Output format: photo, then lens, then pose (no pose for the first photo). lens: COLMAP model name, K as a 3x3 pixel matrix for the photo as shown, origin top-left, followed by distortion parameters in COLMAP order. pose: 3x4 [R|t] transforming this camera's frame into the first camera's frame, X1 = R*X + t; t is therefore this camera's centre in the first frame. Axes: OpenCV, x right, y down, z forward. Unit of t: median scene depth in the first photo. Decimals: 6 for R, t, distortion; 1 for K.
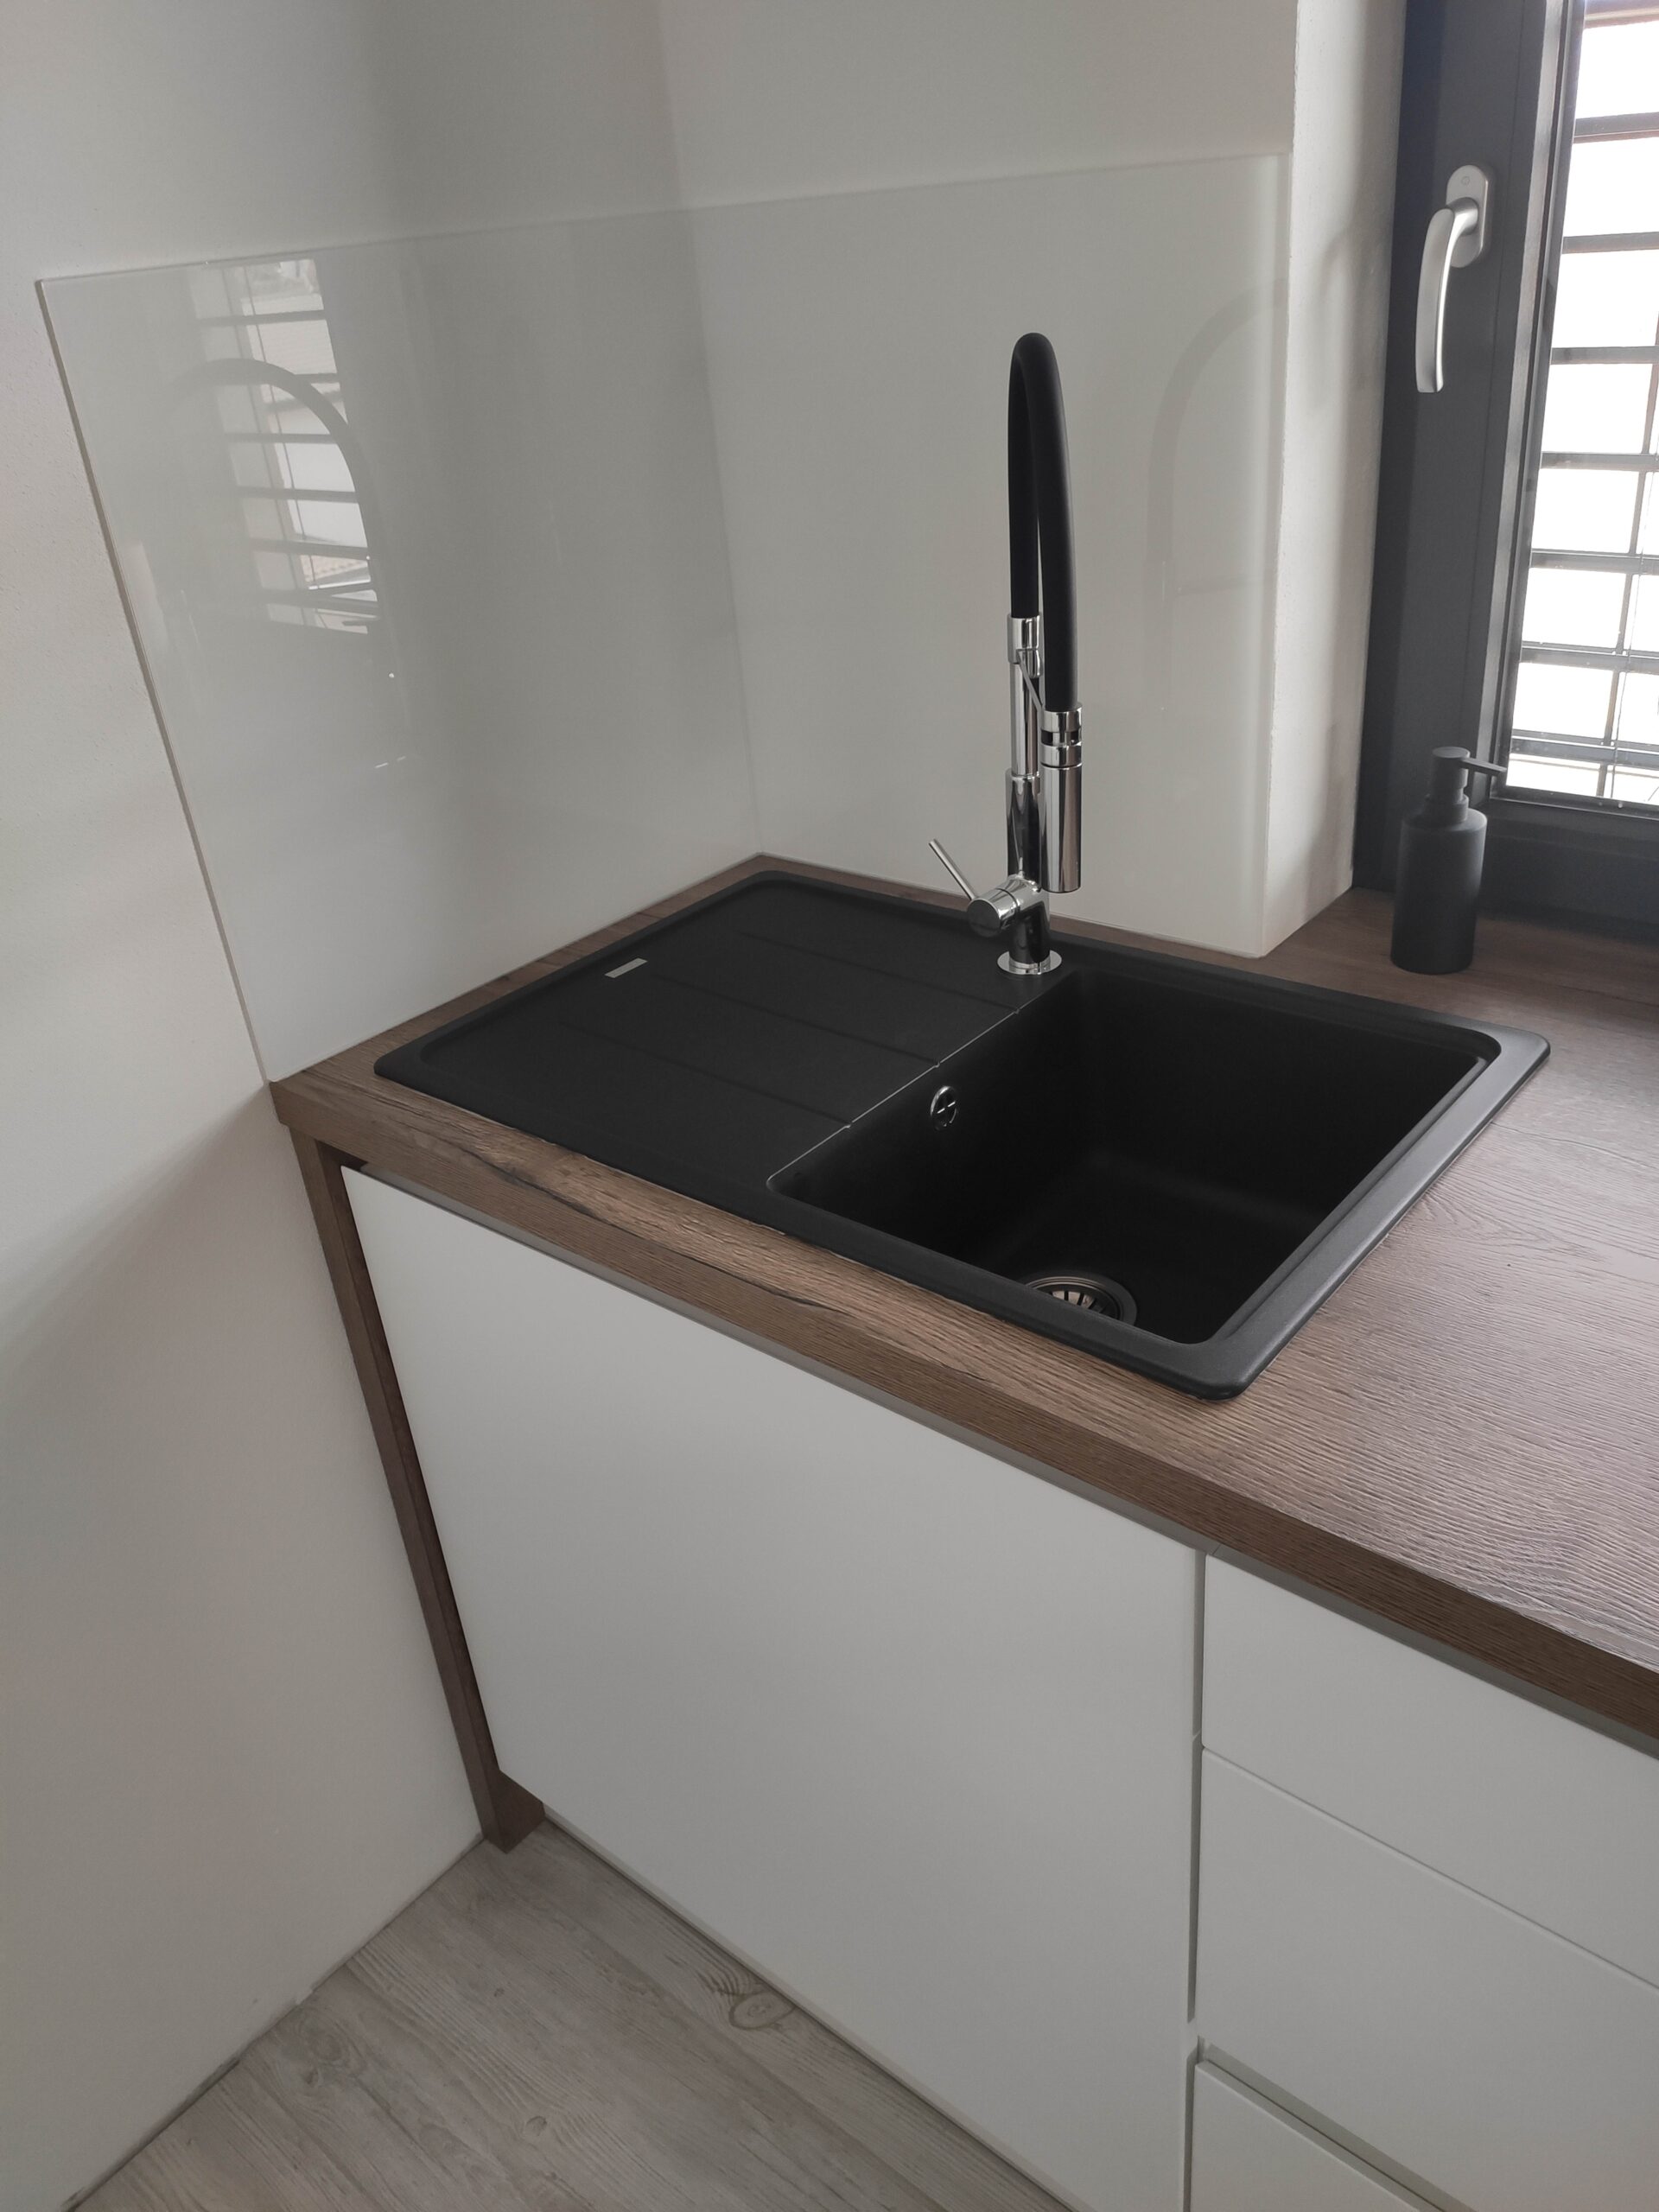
lens RADIAL K [[1641.3, 0, 824.9], [0, 1641.3, 1144.2], [0, 0, 1]] dist [-0.001681, -0.000178]
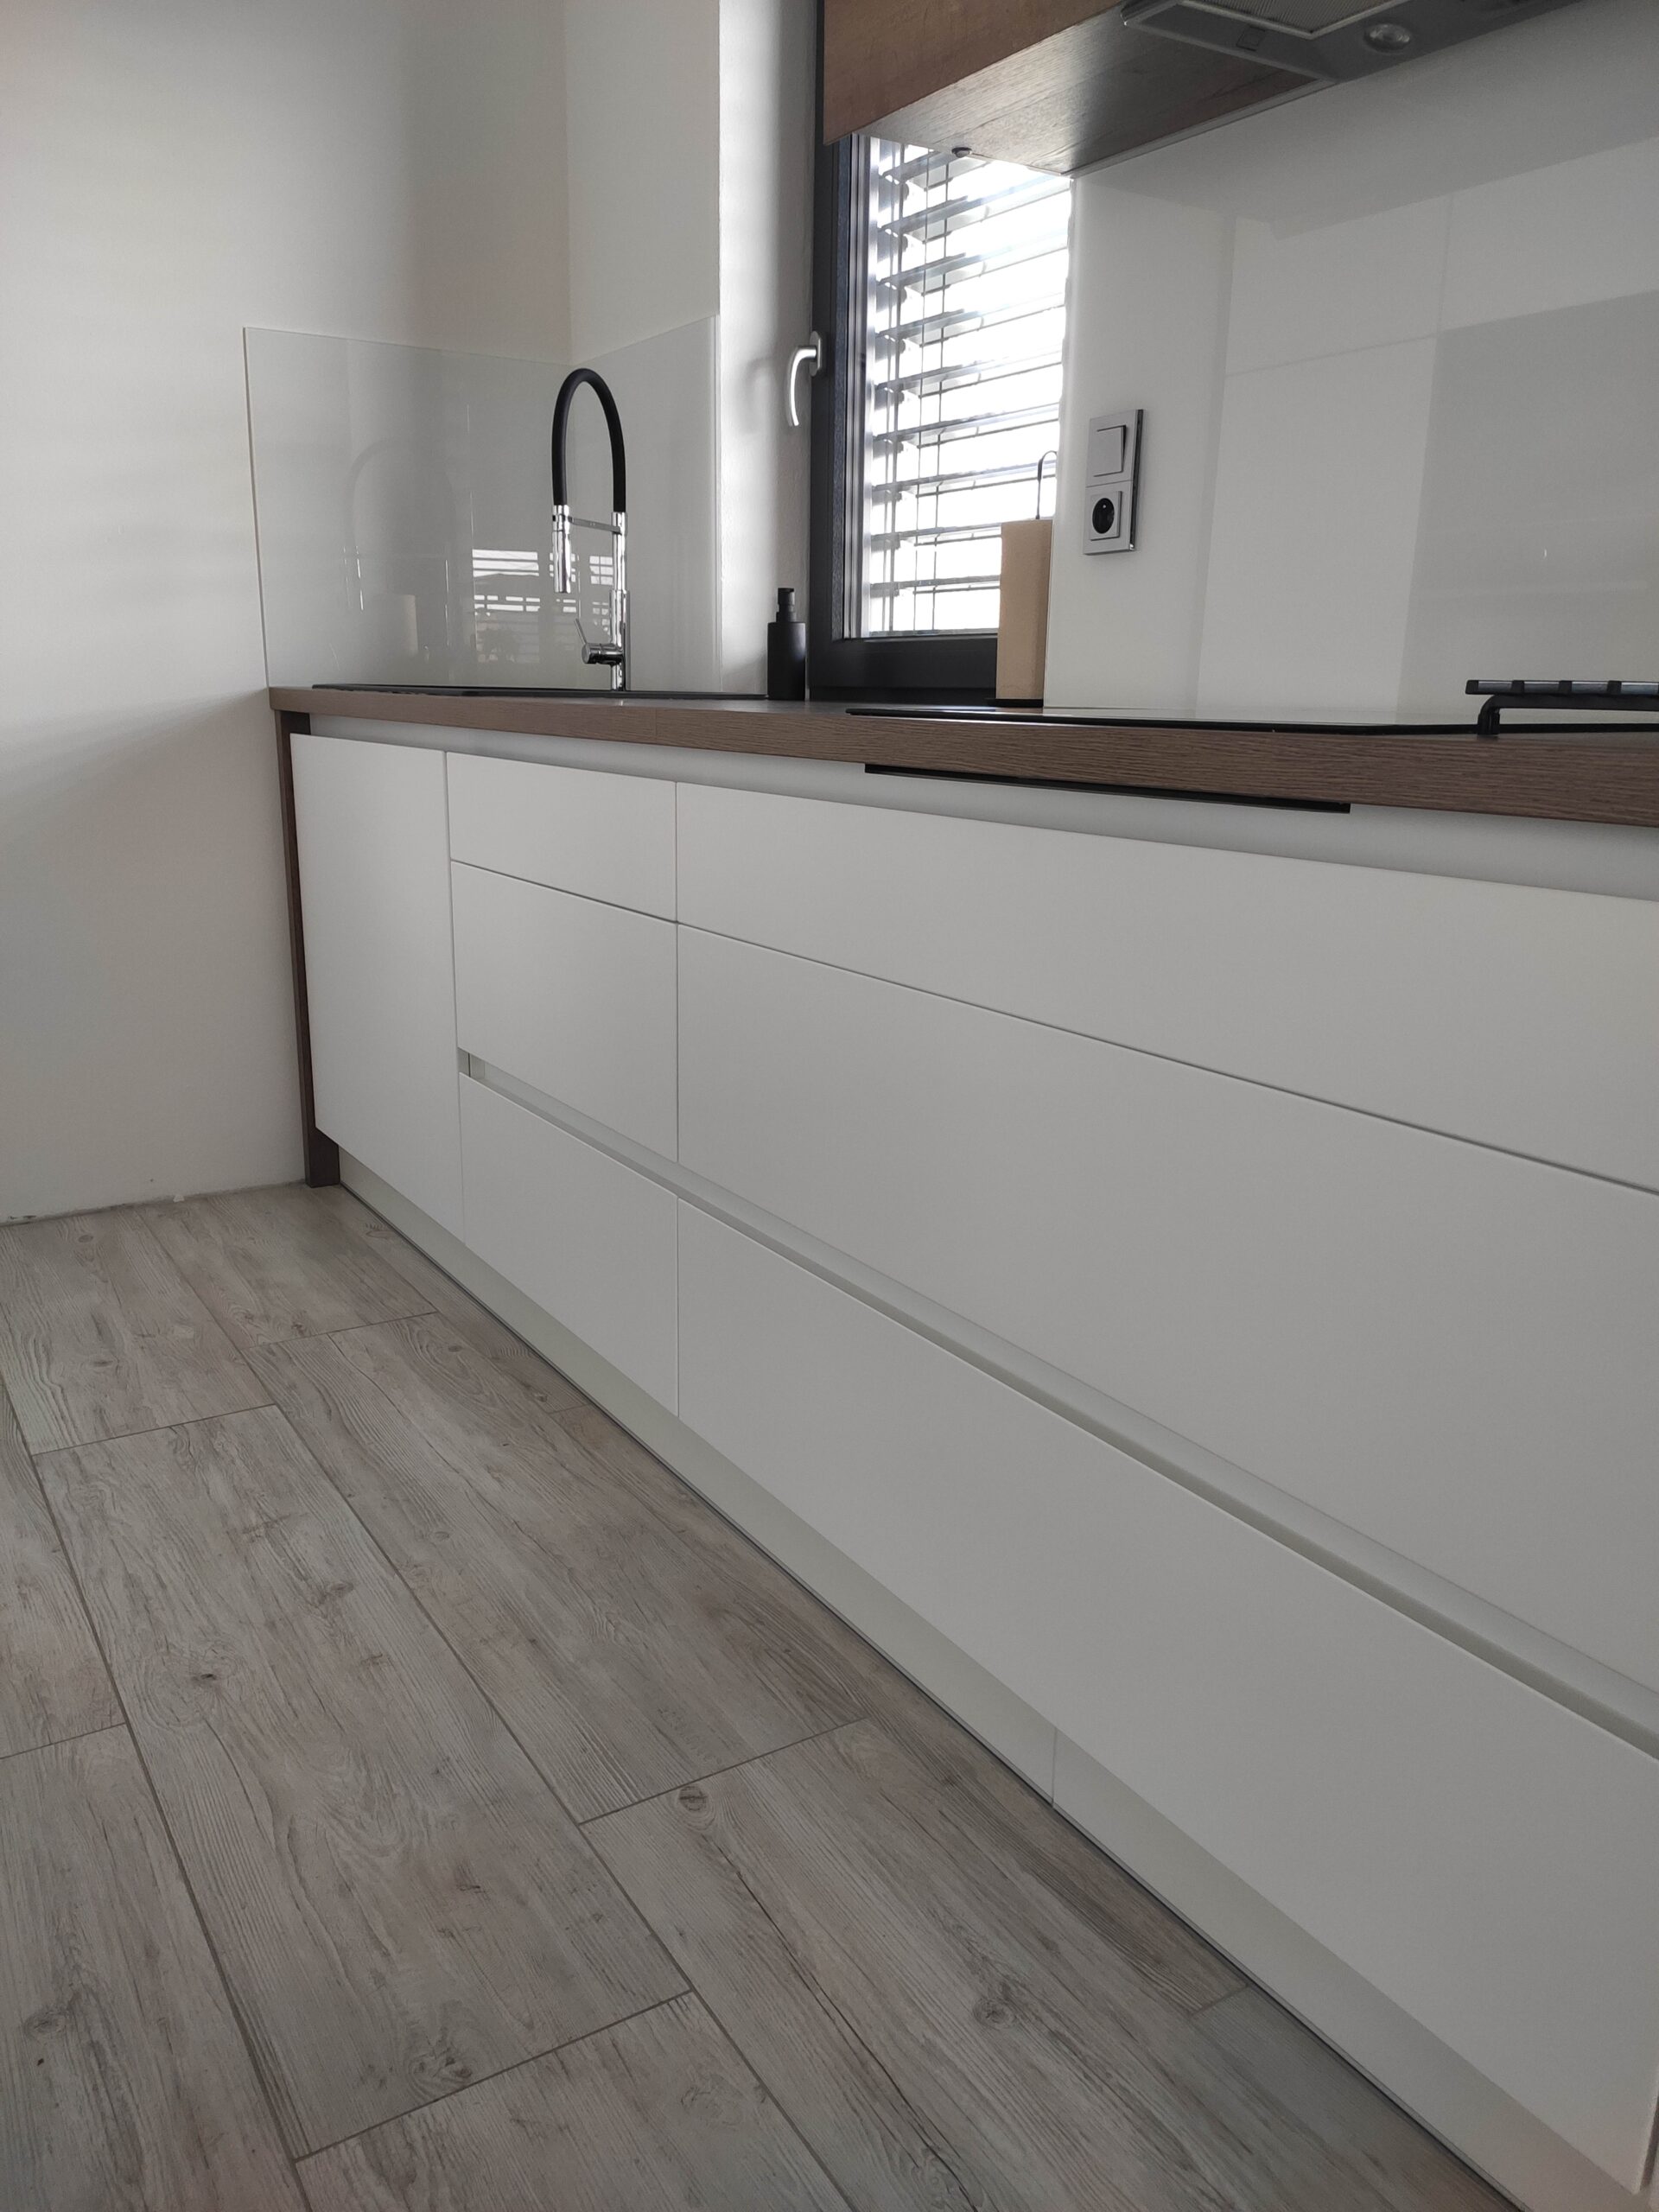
lens RADIAL K [[1669.2, 0, 829.3], [0, 1669.2, 1097.6], [0, 0, 1]] dist [0.099728, -0.152140]
pose [[0.945208, 0.181910, -0.271093, 0.993816], [-0.237820, 0.952541, -0.190018, 0.680672], [0.223661, 0.244078, 0.943611, -0.755209]]
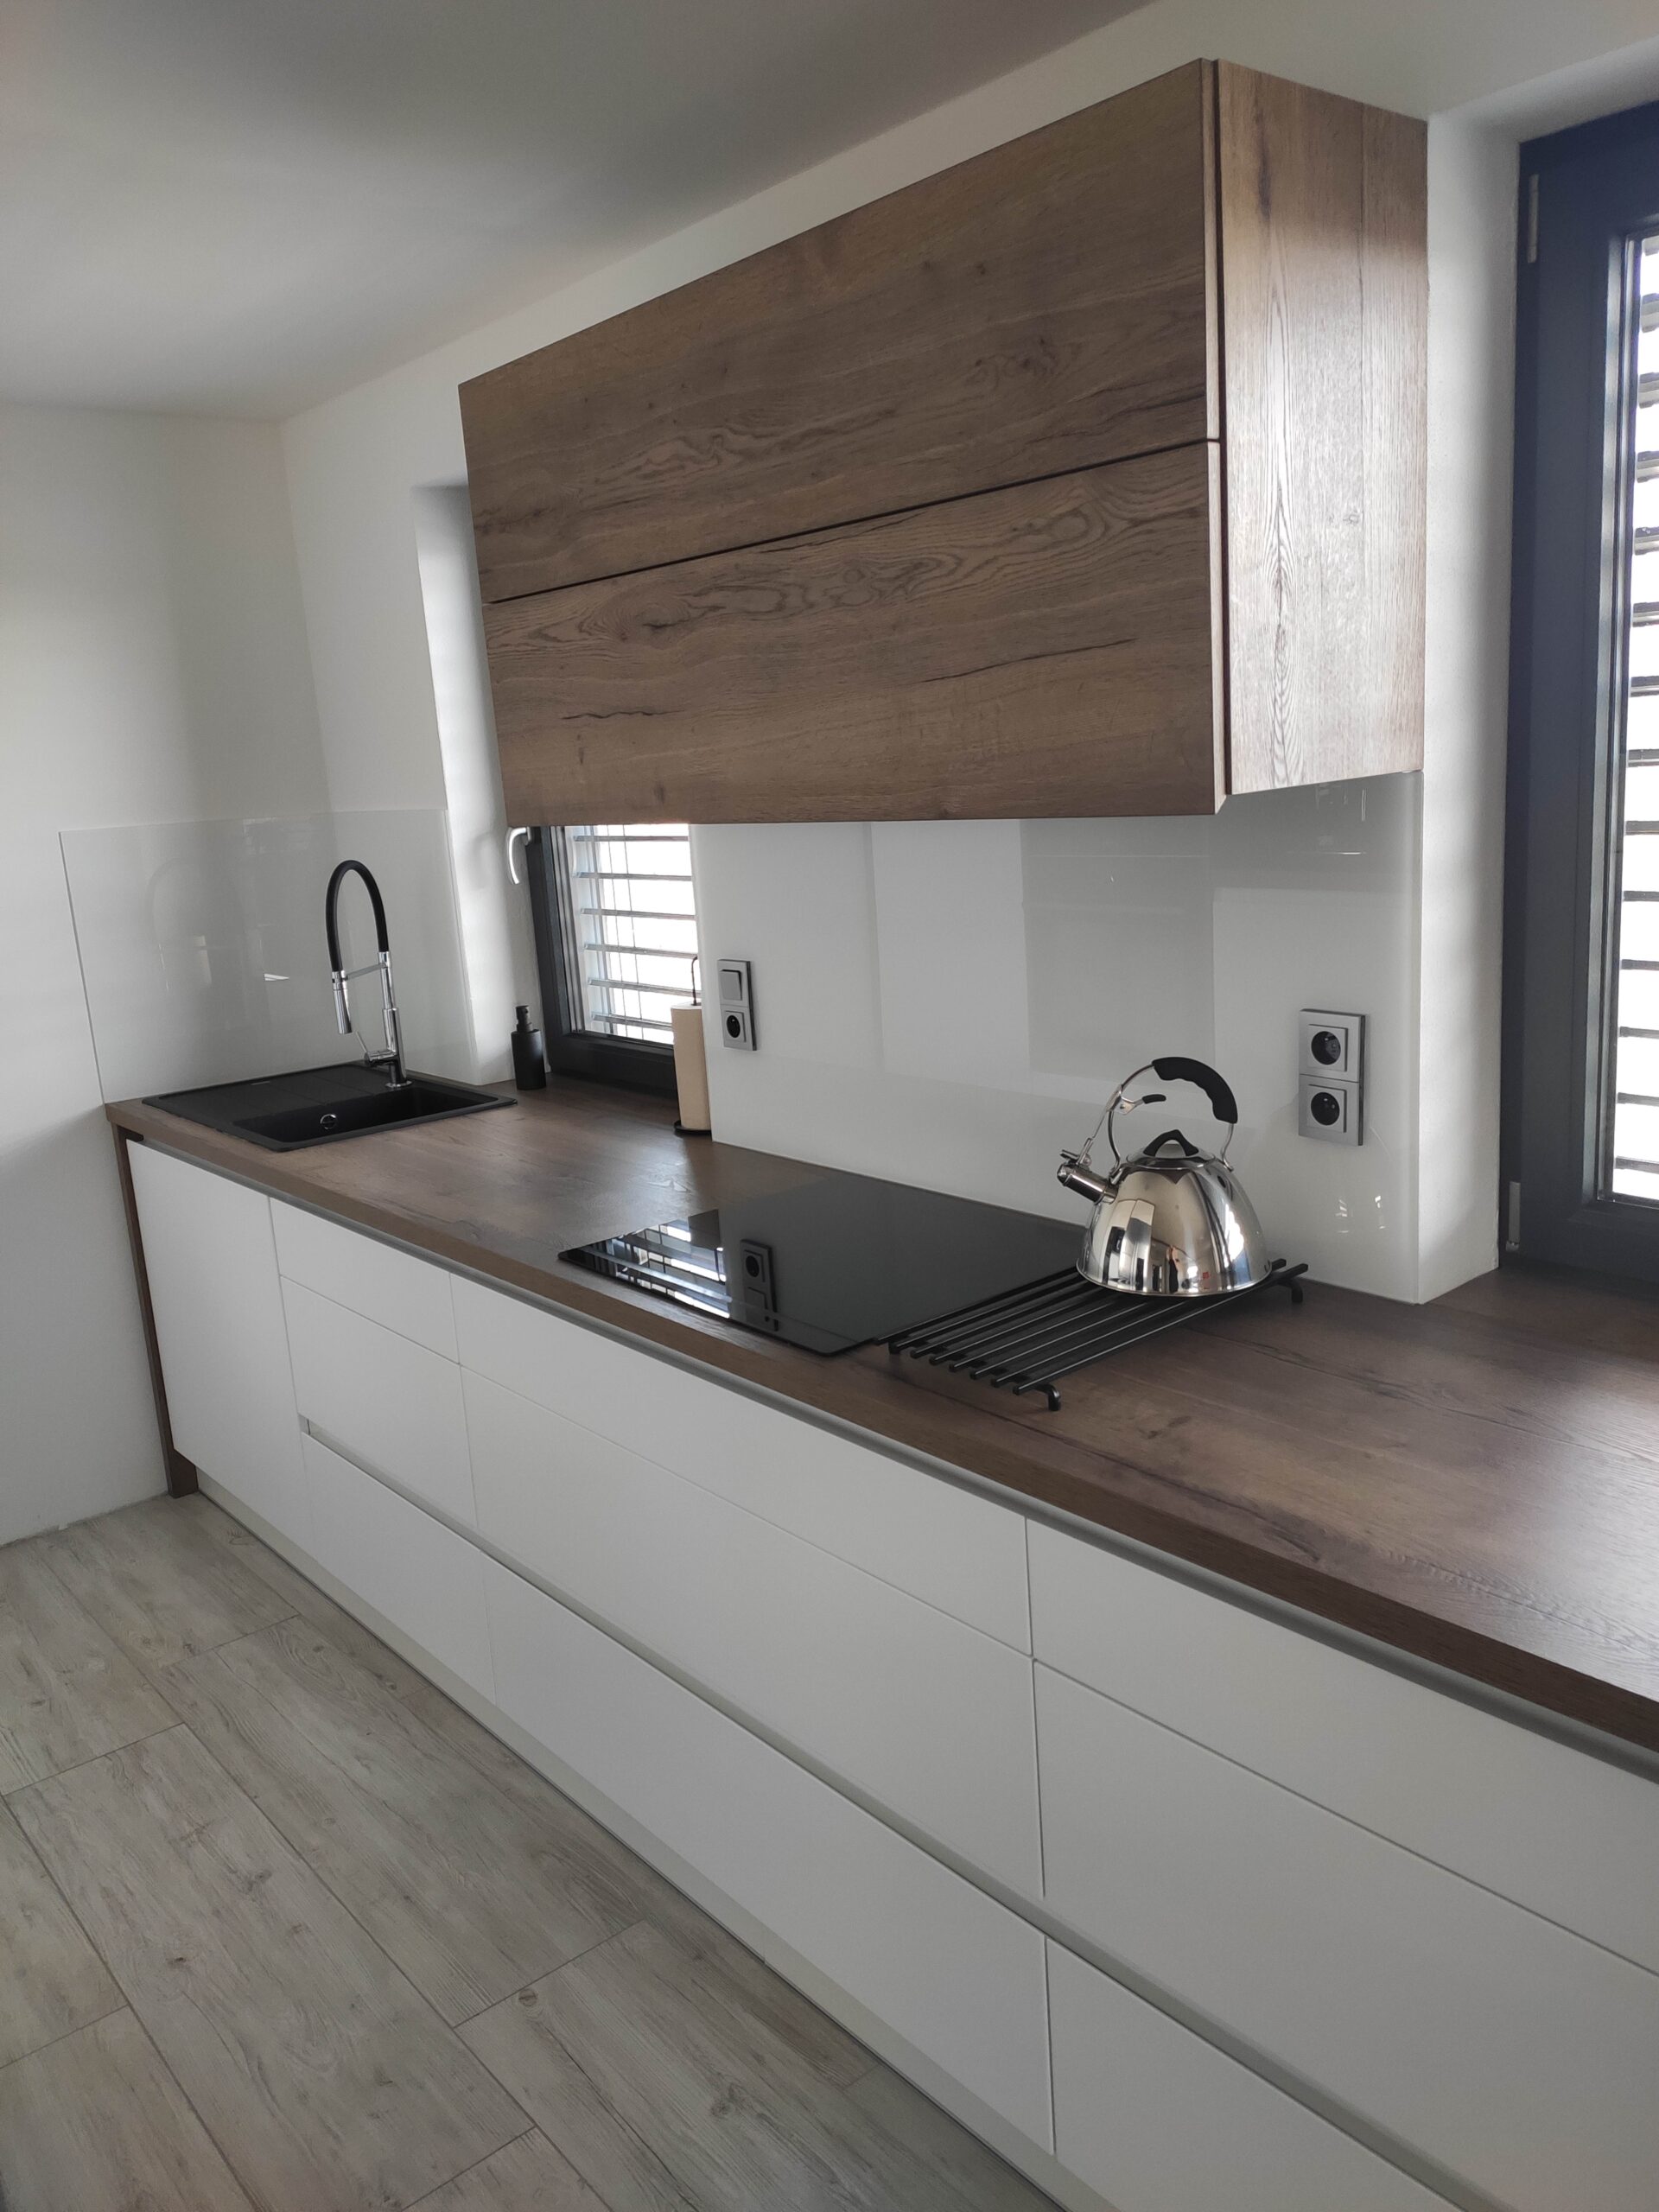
lens RADIAL K [[1669.2, 0, 829.3], [0, 1669.2, 1097.6], [0, 0, 1]] dist [0.099728, -0.152140]
pose [[0.983797, 0.068488, -0.165689, 1.186809], [-0.108451, 0.963239, -0.245784, 0.468188], [0.142765, 0.259770, 0.955059, -1.358835]]
